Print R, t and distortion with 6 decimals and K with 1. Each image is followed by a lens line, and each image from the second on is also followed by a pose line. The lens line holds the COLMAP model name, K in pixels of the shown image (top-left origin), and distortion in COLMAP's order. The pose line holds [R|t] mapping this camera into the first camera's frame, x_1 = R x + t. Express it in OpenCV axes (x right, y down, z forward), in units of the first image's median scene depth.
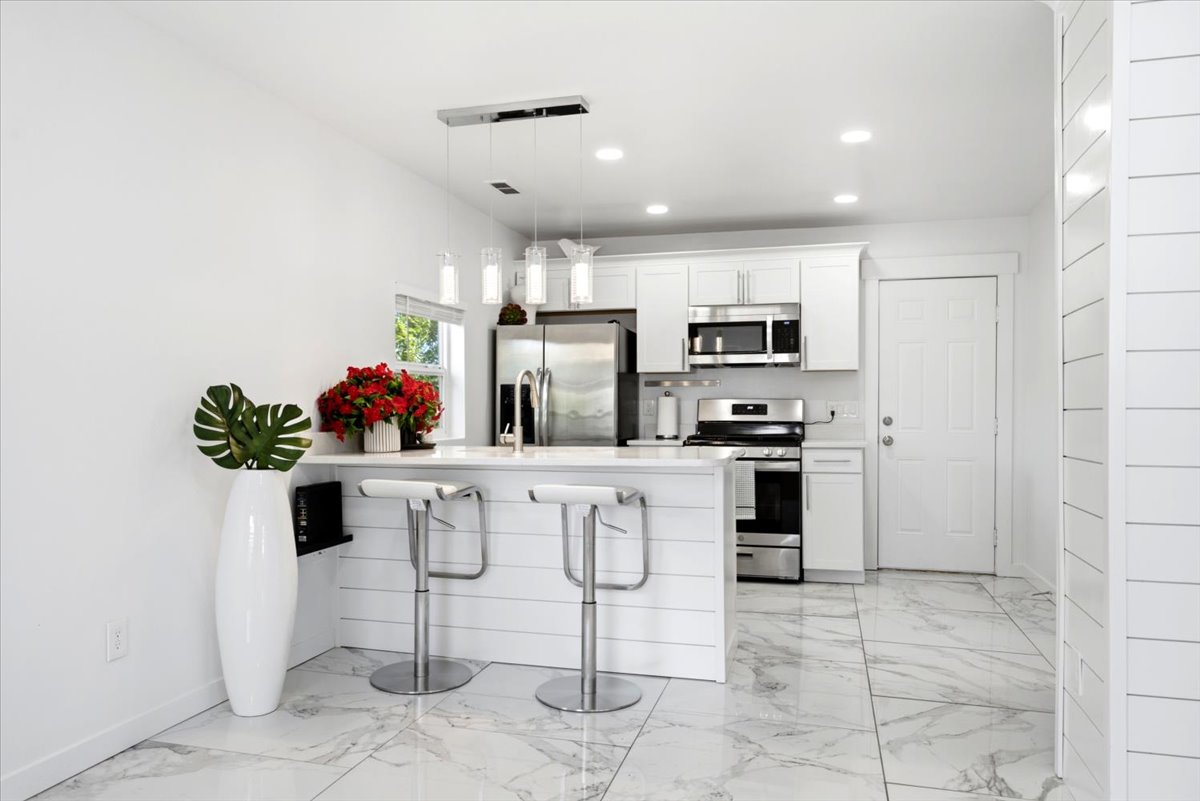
lens RADIAL K [[847.5, 0, 593.0], [0, 847.5, 406.7], [0, 0, 1]] dist [0.003363, 0.000487]
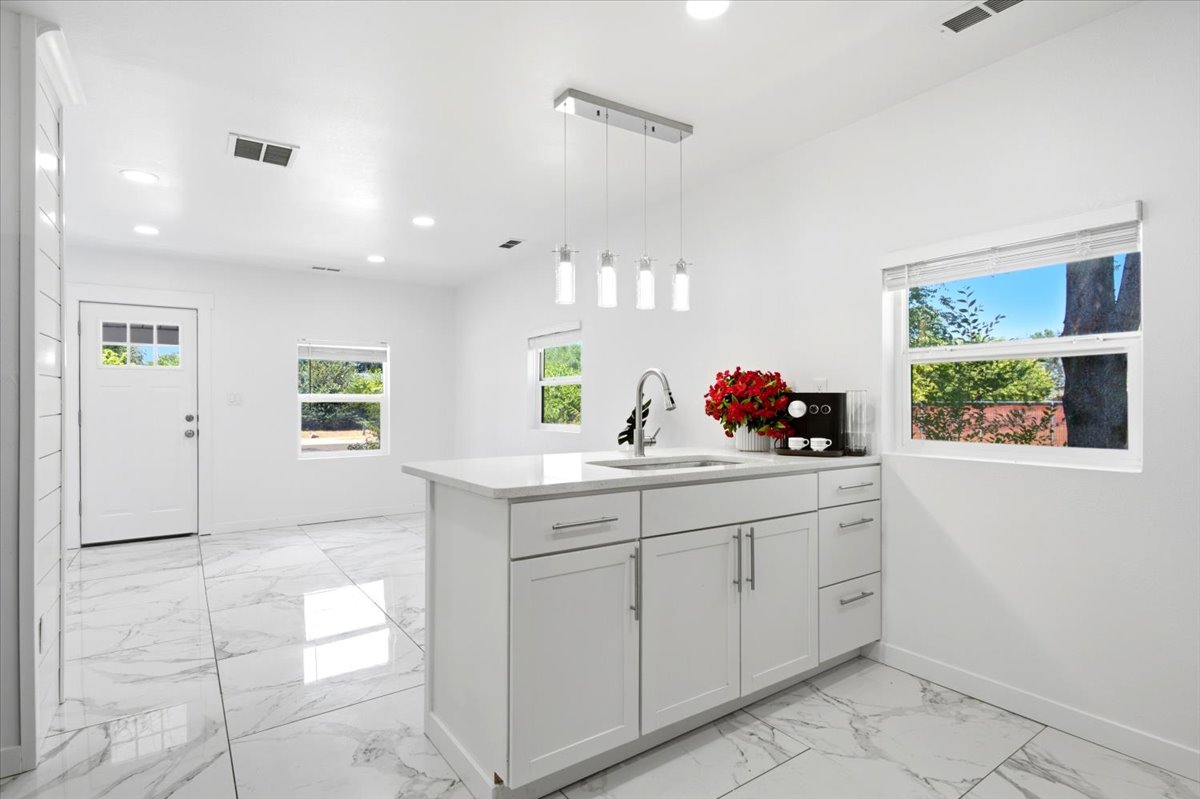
lens RADIAL K [[596.1, 0, 601.5], [0, 596.1, 400.9], [0, 0, 1]] dist [-0.002660, -0.000630]
pose [[-0.635284, 0.002481, -0.772274, 0.478399], [0.003212, 0.999995, 0.000571, -0.010322], [0.772272, -0.002118, -0.635289, 1.434824]]
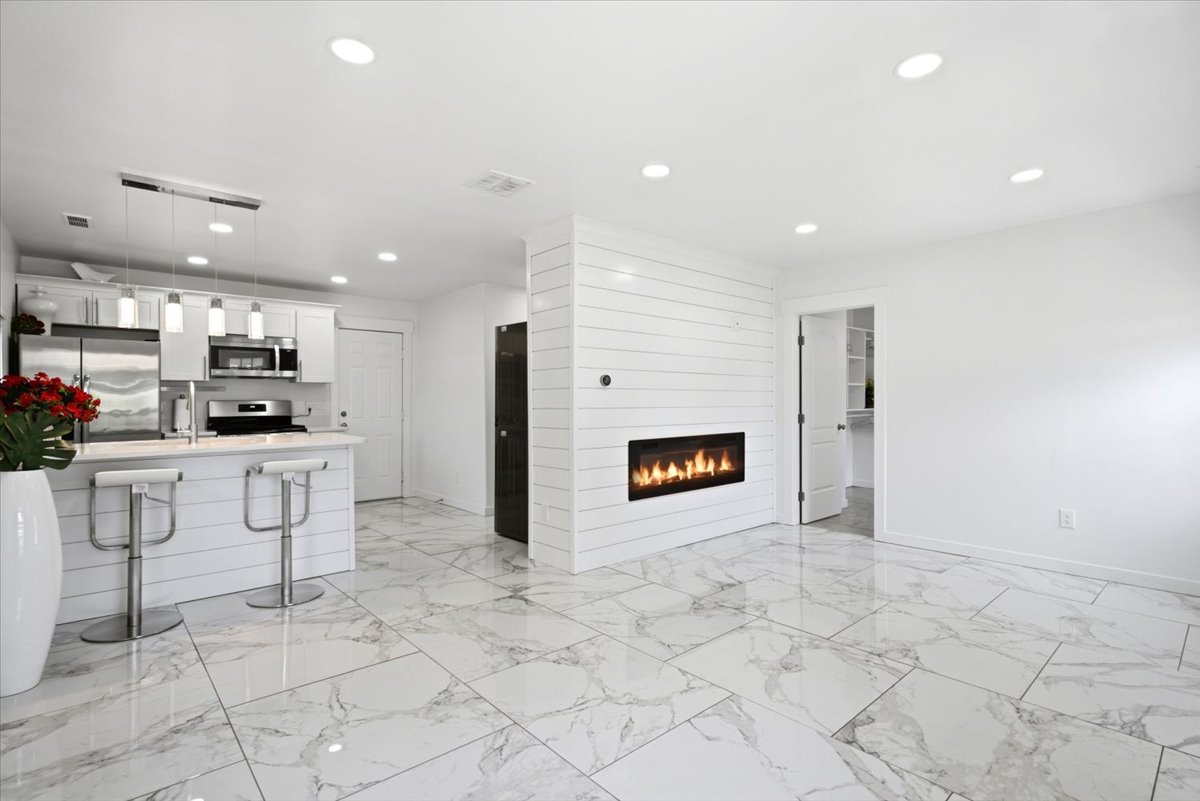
lens RADIAL K [[573.7, 0, 600.0], [0, 573.7, 400.5], [0, 0, 1]] dist [0.002003, -0.000369]
pose [[0.539762, -0.001785, 0.841816, -0.519959], [0.002248, 0.999997, 0.000680, -0.014162], [-0.841815, 0.001525, 0.539765, -0.039180]]
